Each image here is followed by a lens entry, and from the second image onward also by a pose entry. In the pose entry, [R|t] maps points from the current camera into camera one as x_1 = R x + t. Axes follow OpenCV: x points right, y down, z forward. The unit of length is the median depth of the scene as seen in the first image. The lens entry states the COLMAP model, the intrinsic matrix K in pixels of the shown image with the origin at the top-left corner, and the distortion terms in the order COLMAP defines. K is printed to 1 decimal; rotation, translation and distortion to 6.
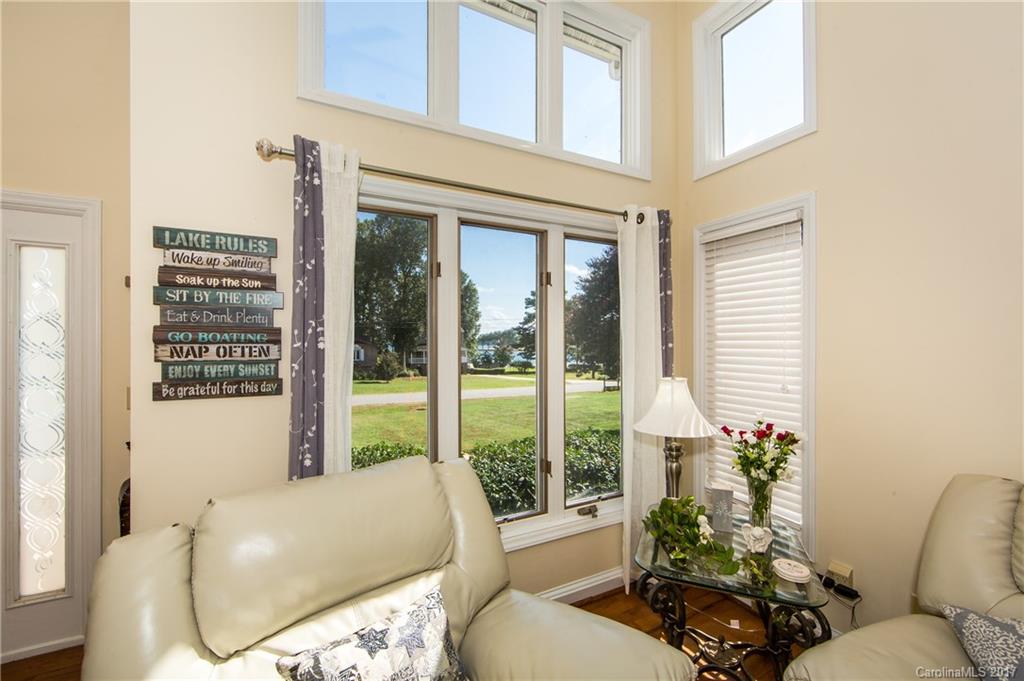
lens RADIAL K [[404.9, 0, 516.6], [0, 404.9, 342.9], [0, 0, 1]] dist [-0.001223, -0.000307]
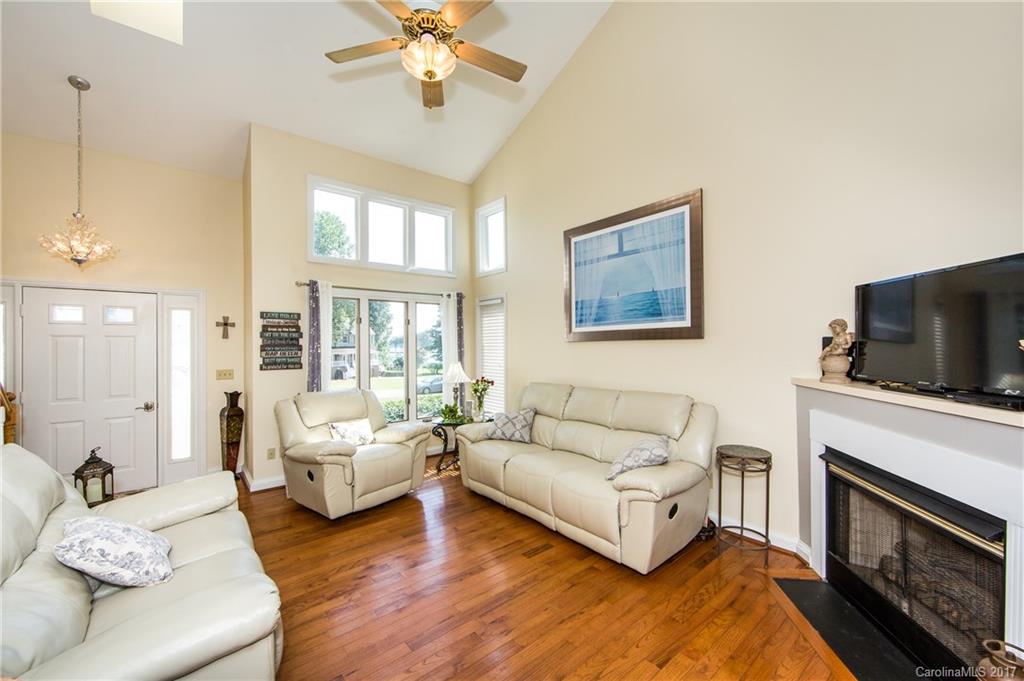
lens RADIAL K [[404.9, 0, 516.6], [0, 404.9, 342.9], [0, 0, 1]] dist [-0.001223, -0.000307]
pose [[0.978816, -0.005432, 0.204671, 0.307141], [0.006336, 0.999973, -0.003763, -0.032482], [-0.204645, 0.004980, 0.978824, -2.104745]]
